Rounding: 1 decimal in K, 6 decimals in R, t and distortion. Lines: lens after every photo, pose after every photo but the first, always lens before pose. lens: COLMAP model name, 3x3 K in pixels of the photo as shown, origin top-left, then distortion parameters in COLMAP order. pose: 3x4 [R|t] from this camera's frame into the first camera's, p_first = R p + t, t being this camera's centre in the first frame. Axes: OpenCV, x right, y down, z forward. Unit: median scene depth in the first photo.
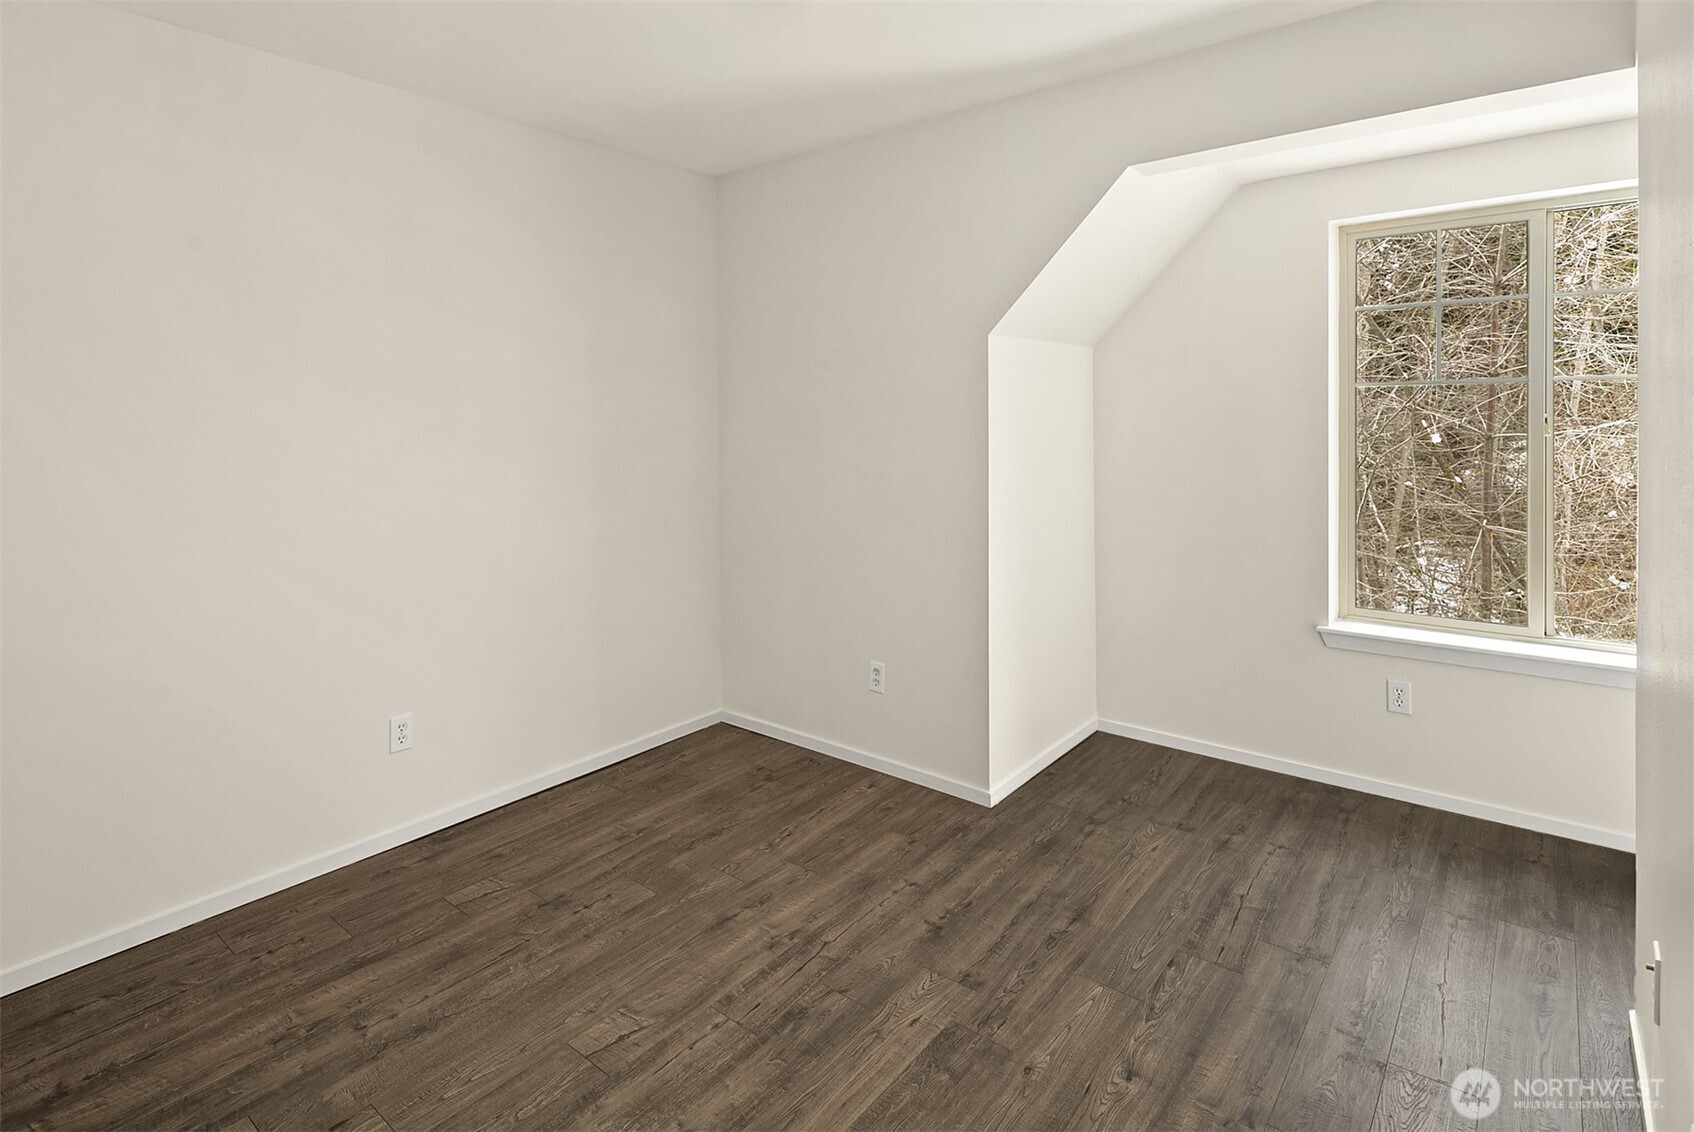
lens RADIAL K [[868.0, 0, 835.7], [0, 868.0, 565.0], [0, 0, 1]] dist [0.000787, -0.006343]
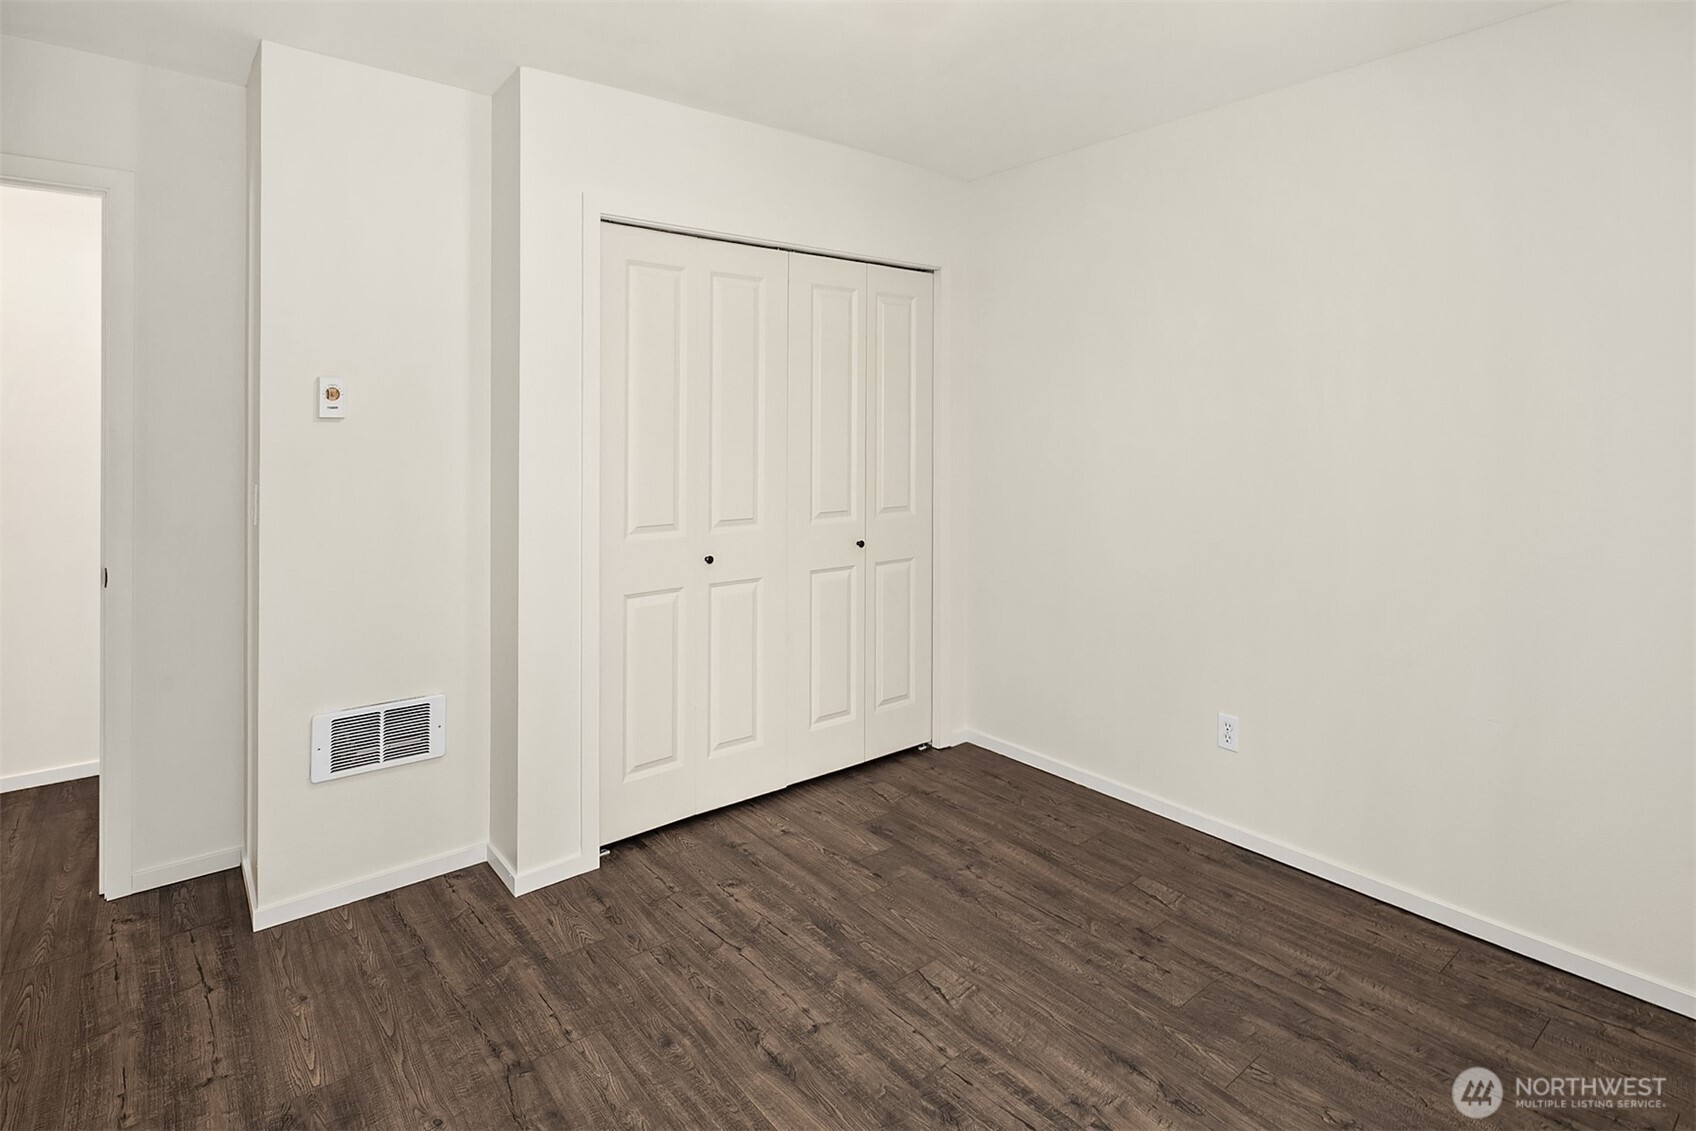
lens RADIAL K [[869.0, 0, 839.5], [0, 869.0, 562.9], [0, 0, 1]] dist [0.000787, -0.006343]
pose [[-0.226535, 0.163904, -0.960113, 0.674849], [-0.163161, 0.965424, 0.203308, -0.160945], [0.960240, 0.202709, -0.191960, 0.888195]]
